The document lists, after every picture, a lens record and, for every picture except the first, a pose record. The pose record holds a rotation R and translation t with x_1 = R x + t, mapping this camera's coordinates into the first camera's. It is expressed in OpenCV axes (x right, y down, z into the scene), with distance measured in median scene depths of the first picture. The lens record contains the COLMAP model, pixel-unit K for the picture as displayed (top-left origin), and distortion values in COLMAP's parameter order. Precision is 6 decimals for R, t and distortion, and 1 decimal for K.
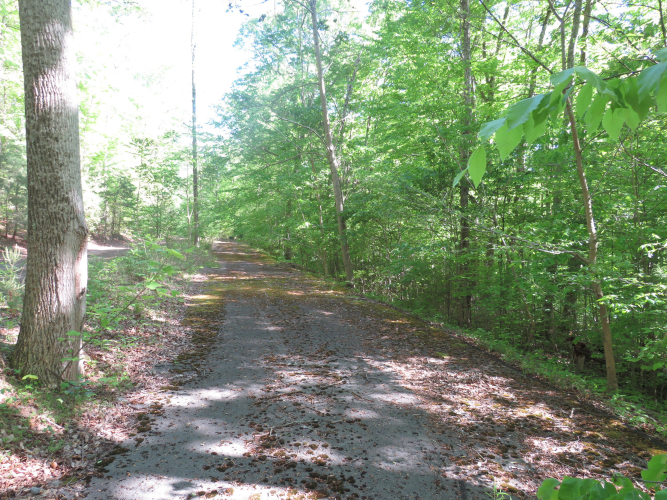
lens RADIAL K [[473.0, 0, 335.9], [0, 473.0, 246.7], [0, 0, 1]] dist [-0.028011, 0.005235]
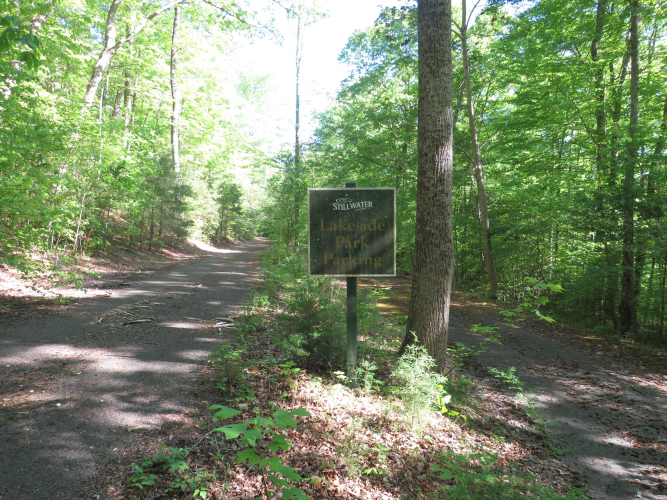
lens RADIAL K [[473.0, 0, 334.7], [0, 473.0, 247.2], [0, 0, 1]] dist [-0.028011, 0.005235]
pose [[0.990387, 0.026555, -0.135752, -0.548028], [-0.027168, 0.999627, -0.002660, -0.054516], [0.135630, 0.006322, 0.990739, -0.255808]]
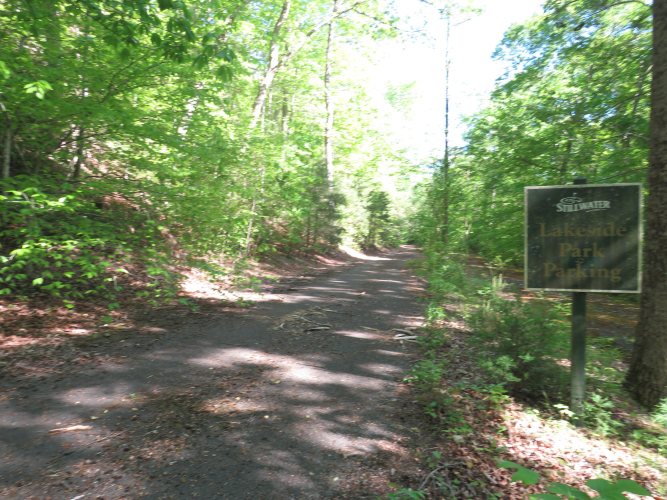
lens RADIAL K [[473.0, 0, 331.8], [0, 473.0, 248.4], [0, 0, 1]] dist [-0.028011, 0.005235]
pose [[0.904582, 0.031462, -0.425136, -0.675899], [-0.037794, 0.999265, -0.006467, -0.050360], [0.424620, 0.021918, 0.905106, -0.197151]]
